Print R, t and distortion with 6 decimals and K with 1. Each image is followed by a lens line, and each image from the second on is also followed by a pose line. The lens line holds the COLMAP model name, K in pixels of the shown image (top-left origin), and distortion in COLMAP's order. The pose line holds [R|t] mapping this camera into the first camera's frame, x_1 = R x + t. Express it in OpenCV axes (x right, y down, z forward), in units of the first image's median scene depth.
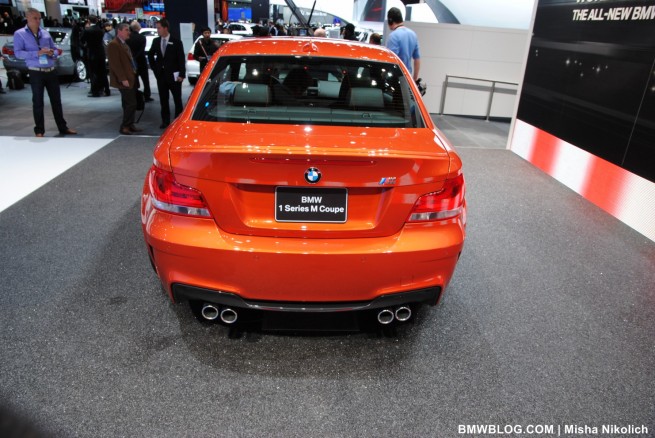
lens RADIAL K [[454.2, 0, 327.5], [0, 454.2, 219.0], [0, 0, 1]] dist [-0.105403, 0.080769]
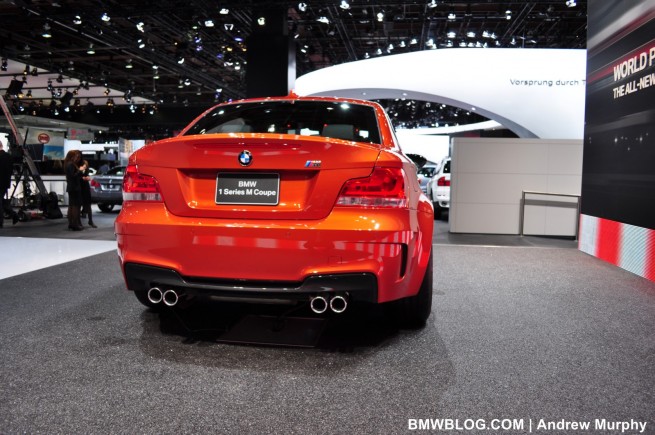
lens RADIAL K [[516.1, 0, 327.1], [0, 516.1, 228.4], [0, 0, 1]] dist [-0.065983, -0.000360]
pose [[0.980412, -0.012911, -0.196535, 0.391132], [-0.048871, 0.950698, -0.306244, 0.424970], [0.190800, 0.309850, 0.931444, -0.098193]]
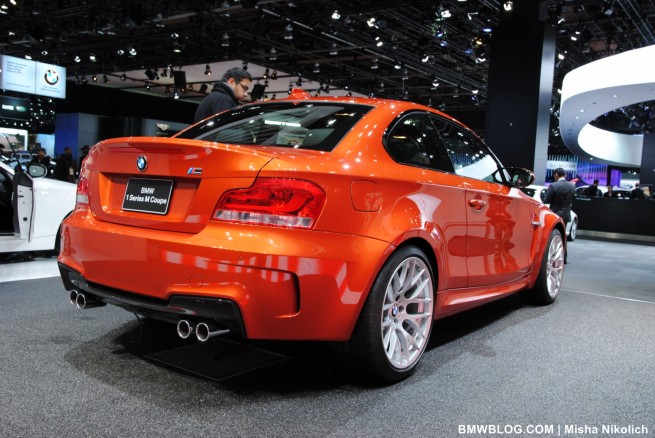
lens RADIAL K [[614.0, 0, 327.5], [0, 614.0, 219.0], [0, 0, 1]] dist [-0.032785, 0.125281]
pose [[0.784523, 0.036357, -0.619033, 1.138075], [-0.268358, 0.919862, -0.286075, 0.302765], [0.559024, 0.390555, 0.731409, 0.217838]]
